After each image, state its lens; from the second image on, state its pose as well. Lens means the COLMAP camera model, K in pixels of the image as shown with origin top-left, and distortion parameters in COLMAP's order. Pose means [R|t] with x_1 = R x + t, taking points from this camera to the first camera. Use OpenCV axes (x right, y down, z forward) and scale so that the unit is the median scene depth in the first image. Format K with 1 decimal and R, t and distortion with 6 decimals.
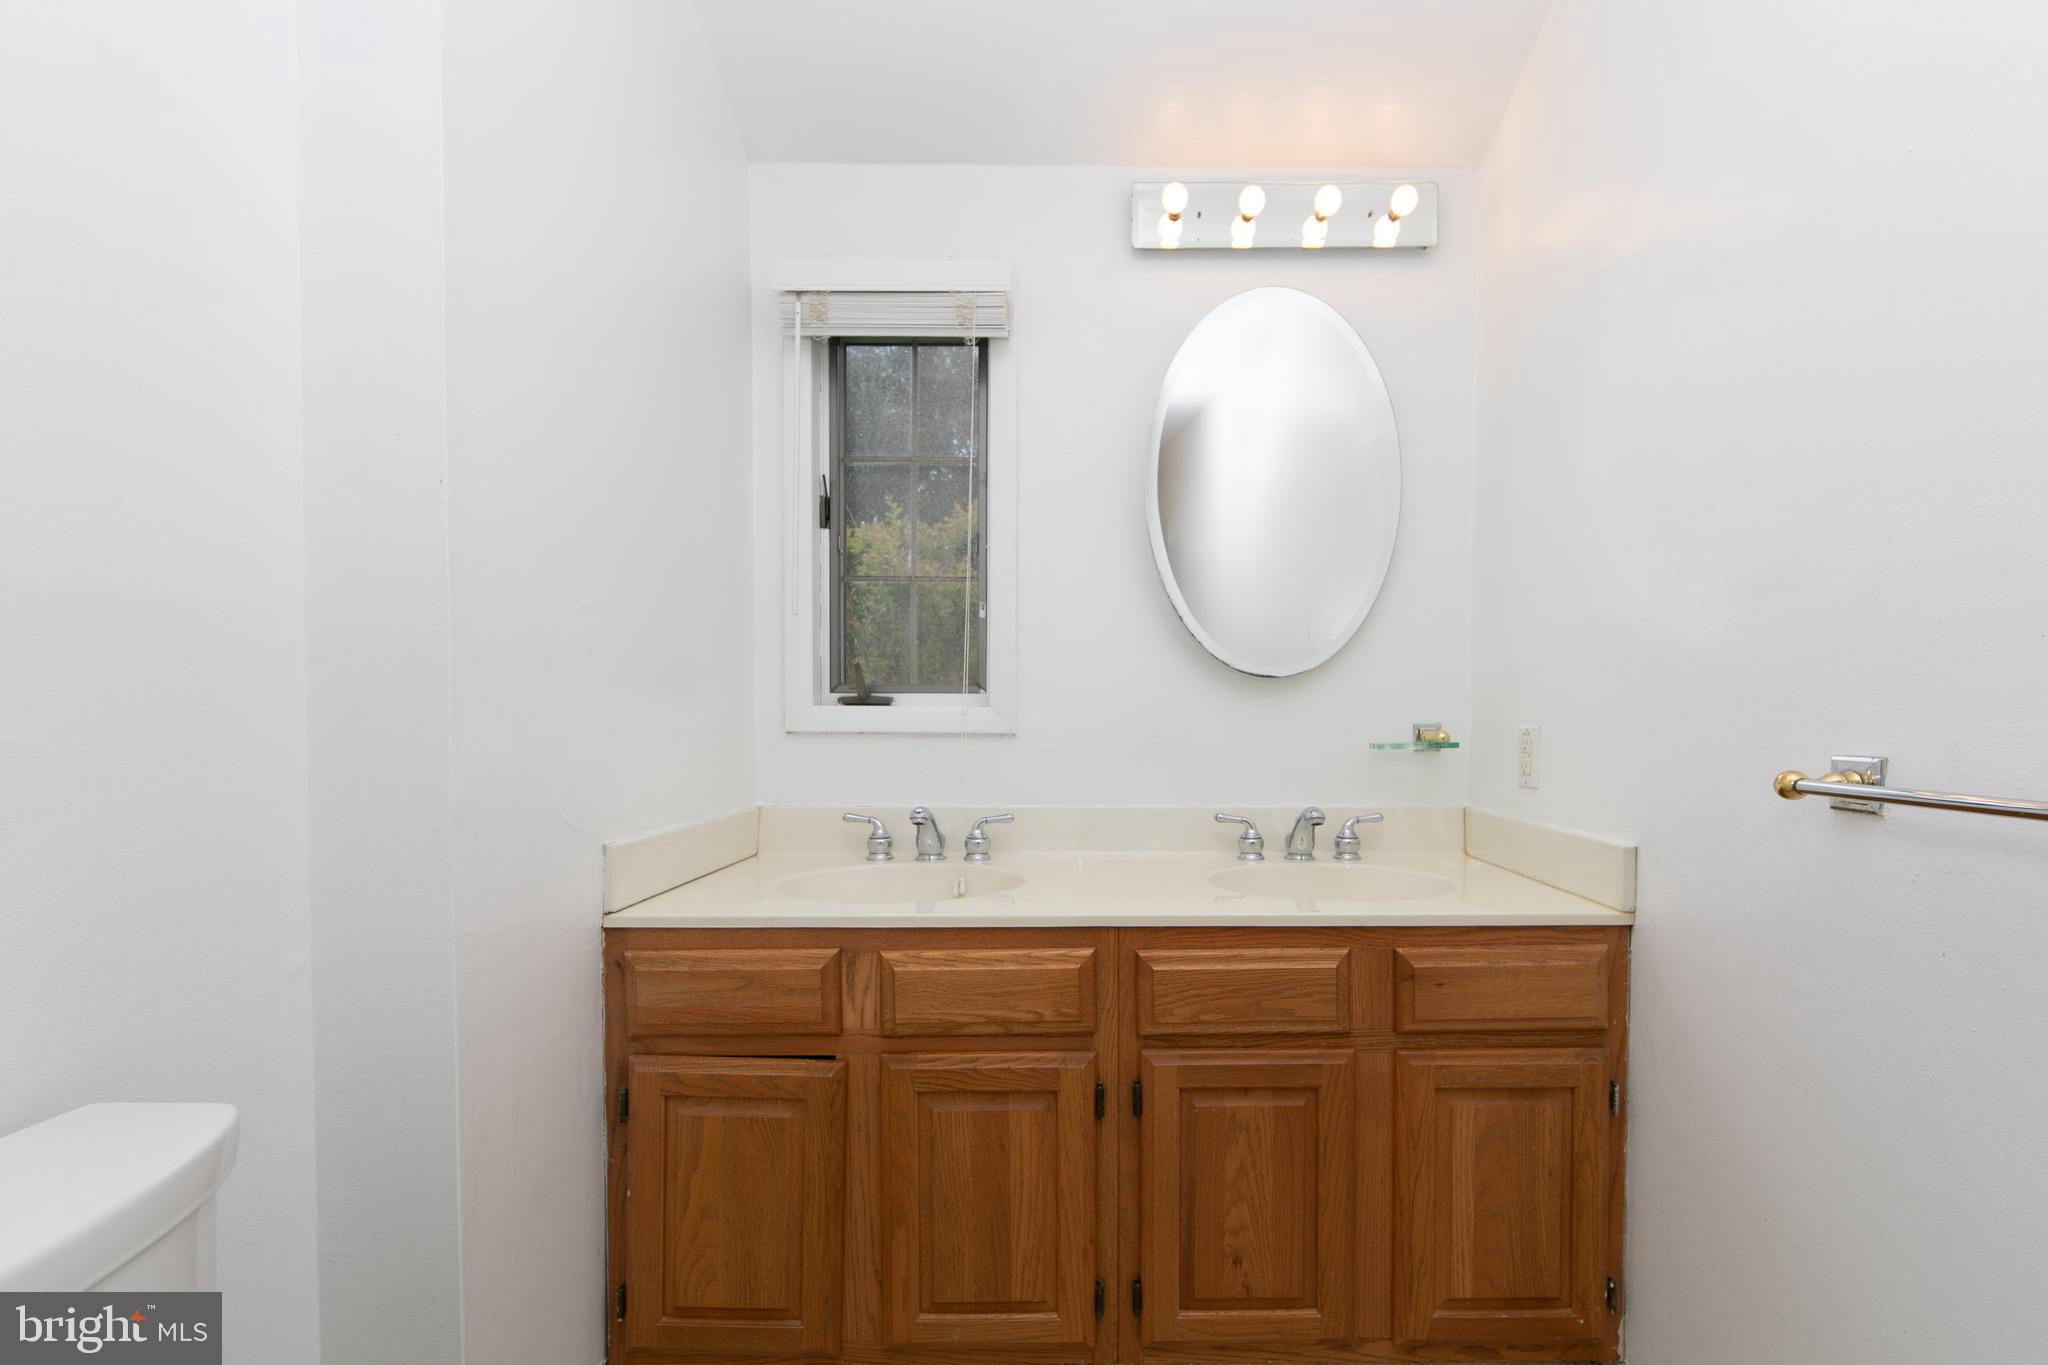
lens RADIAL K [[805.9, 0, 1085.9], [0, 805.9, 734.9], [0, 0, 1]] dist [-0.001389, 0.000406]
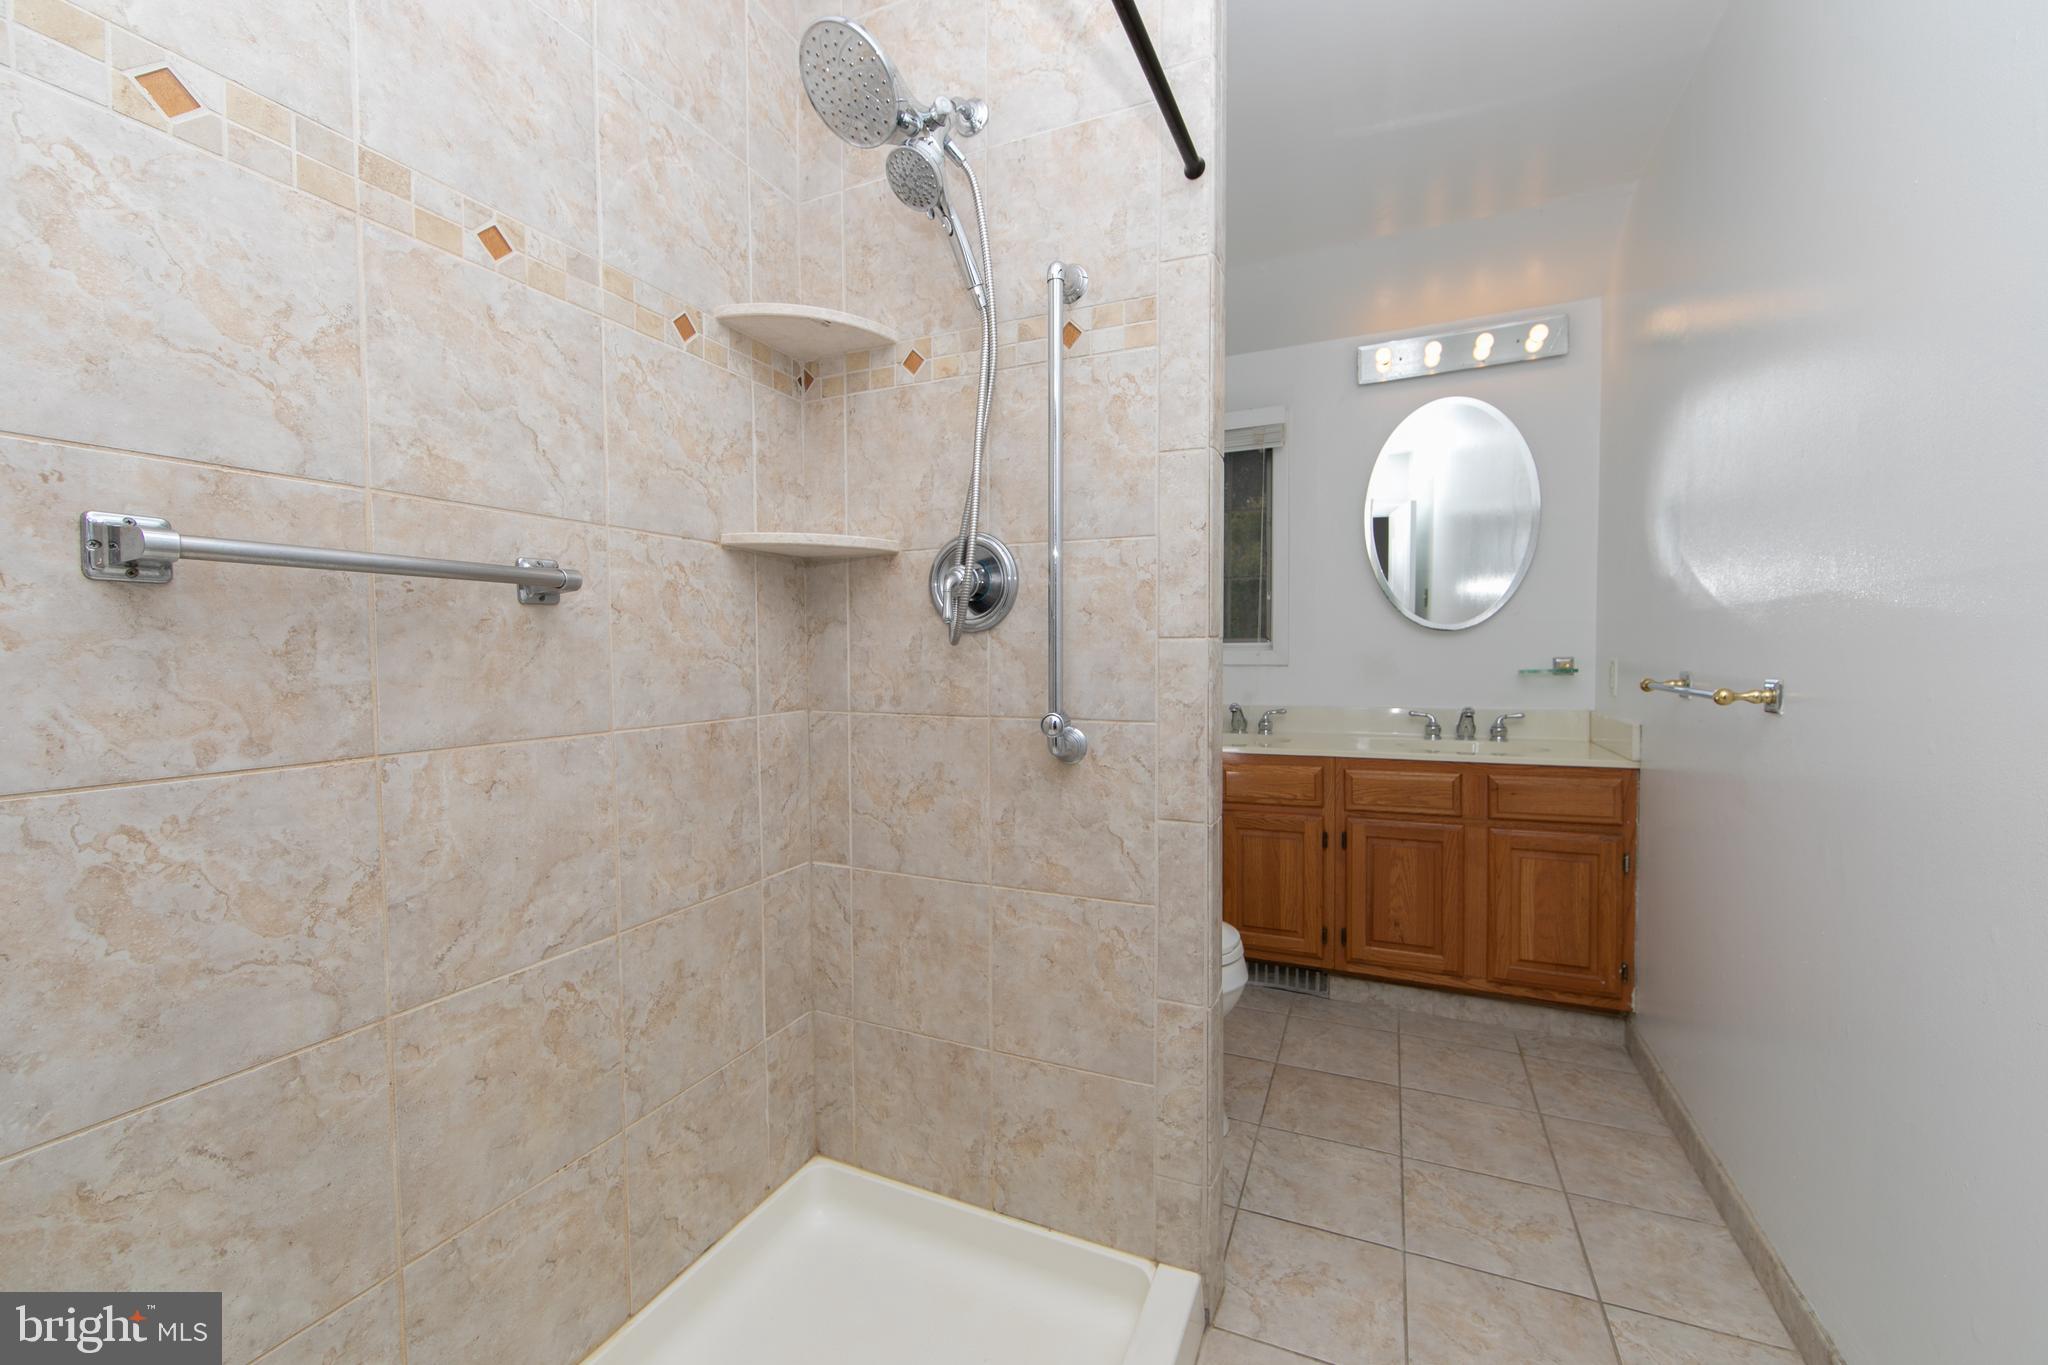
lens RADIAL K [[805.9, 0, 1025.4], [0, 805.9, 681.3], [0, 0, 1]] dist [-0.001389, 0.000406]
pose [[0.911023, 0.005720, -0.412315, 0.167434], [0.000861, 0.999875, 0.015772, 0.009706], [0.412354, -0.014724, 0.910905, -1.212503]]
